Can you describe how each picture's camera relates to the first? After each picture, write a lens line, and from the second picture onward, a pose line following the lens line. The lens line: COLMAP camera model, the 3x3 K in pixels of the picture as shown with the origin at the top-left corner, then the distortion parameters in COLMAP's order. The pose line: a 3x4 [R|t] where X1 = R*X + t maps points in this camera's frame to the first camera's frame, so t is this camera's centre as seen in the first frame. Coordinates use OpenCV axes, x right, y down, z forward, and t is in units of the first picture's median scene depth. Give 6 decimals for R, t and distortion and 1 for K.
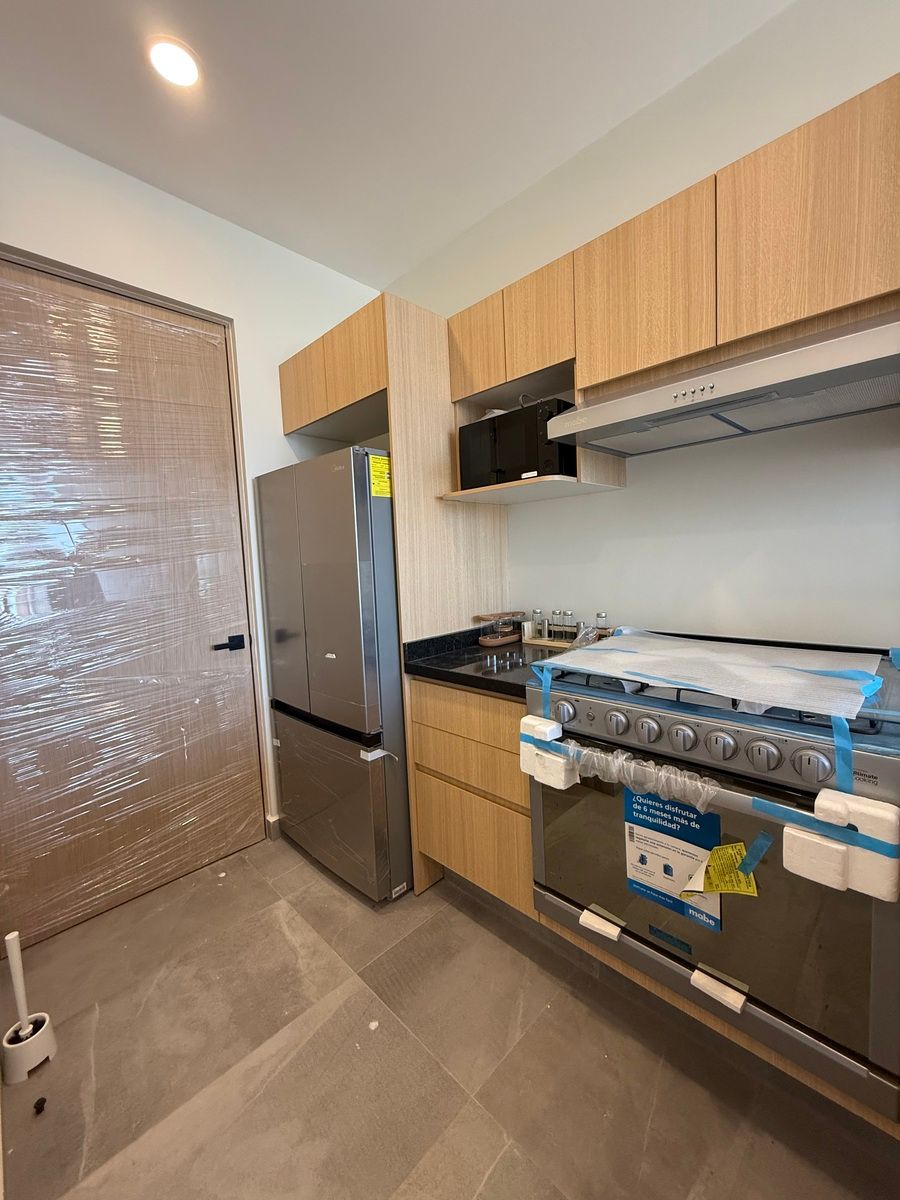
lens RADIAL K [[480.3, 0, 450.0], [0, 480.3, 600.0], [0, 0, 1]] dist [0.010078, -0.000062]
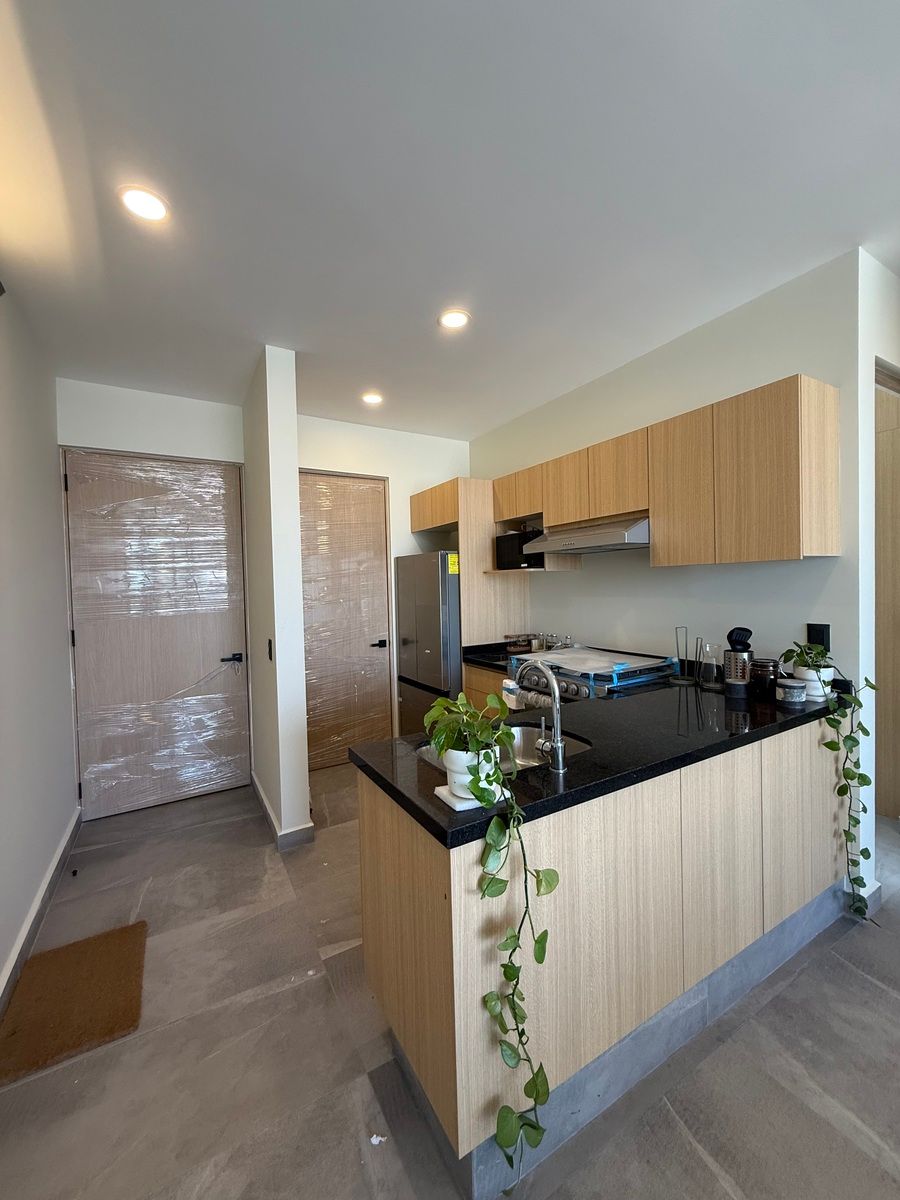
lens RADIAL K [[480.3, 0, 450.0], [0, 480.3, 600.0], [0, 0, 1]] dist [0.010078, -0.000062]
pose [[0.967680, 0.027009, -0.250731, 0.337118], [-0.038566, 0.998402, -0.041296, -0.018546], [0.249215, 0.049631, 0.967176, -0.917152]]
